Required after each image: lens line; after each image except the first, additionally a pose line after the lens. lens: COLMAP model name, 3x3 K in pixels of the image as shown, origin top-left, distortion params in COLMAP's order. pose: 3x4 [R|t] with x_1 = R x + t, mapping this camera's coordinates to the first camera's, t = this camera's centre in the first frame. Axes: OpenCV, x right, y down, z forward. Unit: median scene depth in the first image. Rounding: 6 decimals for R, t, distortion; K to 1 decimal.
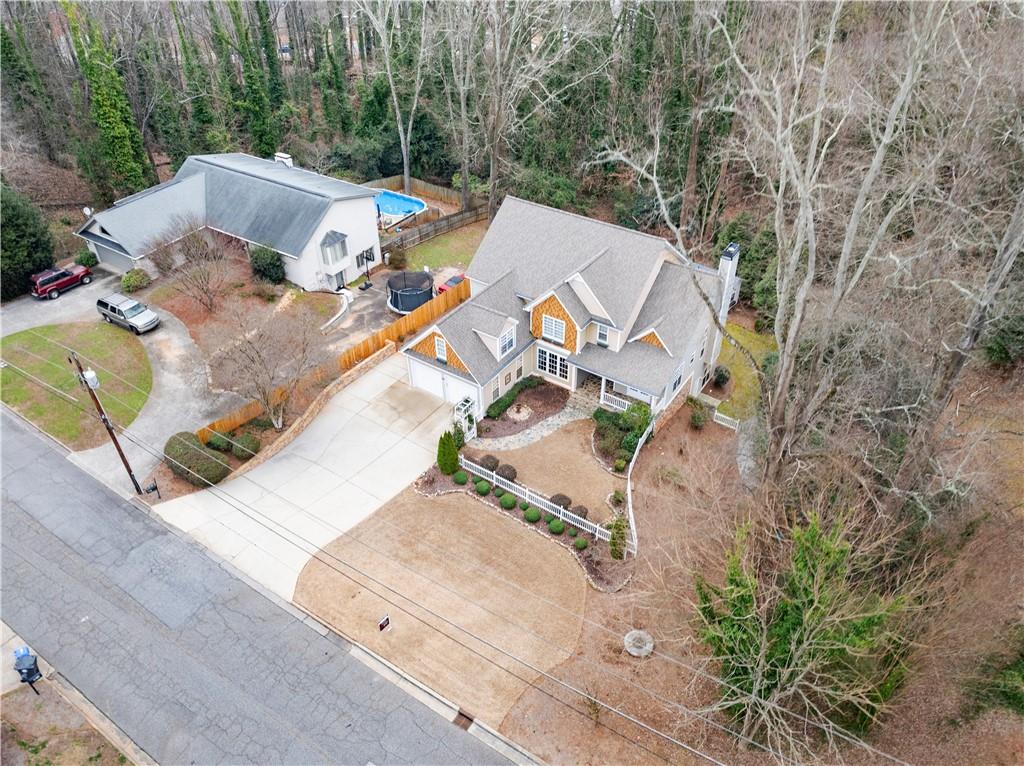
lens RADIAL K [[732.7, 0, 521.1], [0, 732.7, 391.6], [0, 0, 1]] dist [-0.034285, -0.000402]
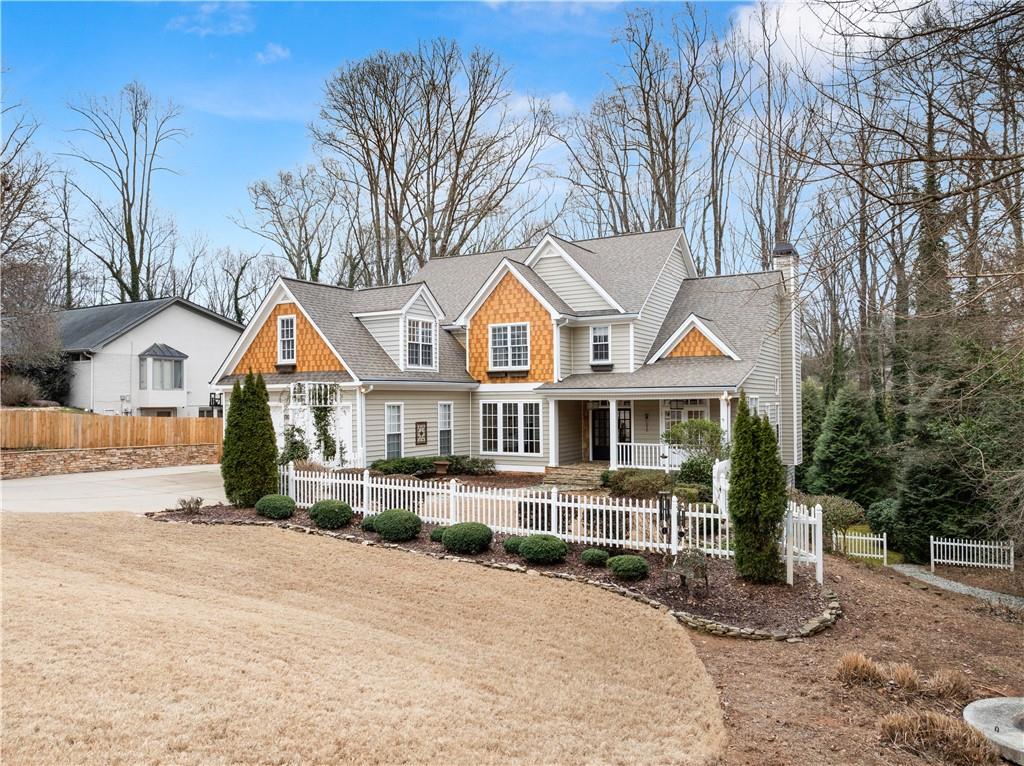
lens RADIAL K [[732.7, 0, 521.1], [0, 732.7, 391.6], [0, 0, 1]] dist [-0.034285, -0.000402]
pose [[0.997339, -0.000188, 0.072902, 0.013203], [0.046673, 0.769842, -0.636526, 0.277471], [-0.056003, 0.638235, 0.767802, 0.588201]]
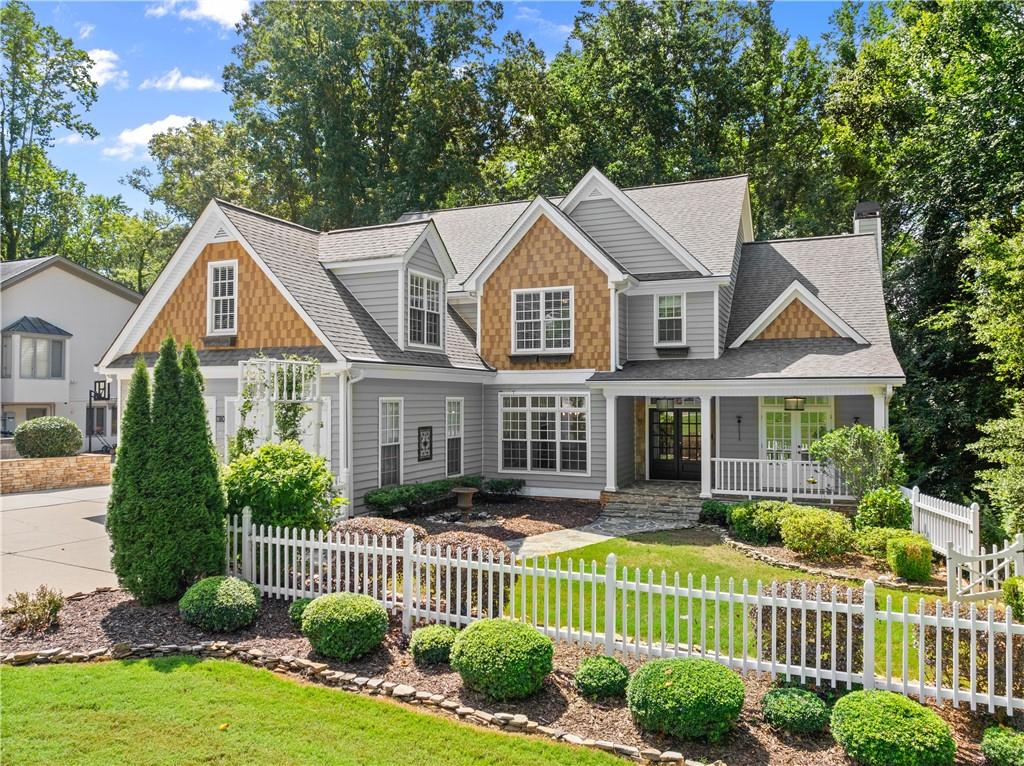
lens RADIAL K [[724.8, 0, 517.3], [0, 724.8, 380.9], [0, 0, 1]] dist [-0.031203, -0.002560]
pose [[0.982454, 0.011440, 0.186154, -0.038235], [0.112000, 0.761916, -0.637918, 0.175469], [-0.149132, 0.647574, 0.747266, 0.717179]]
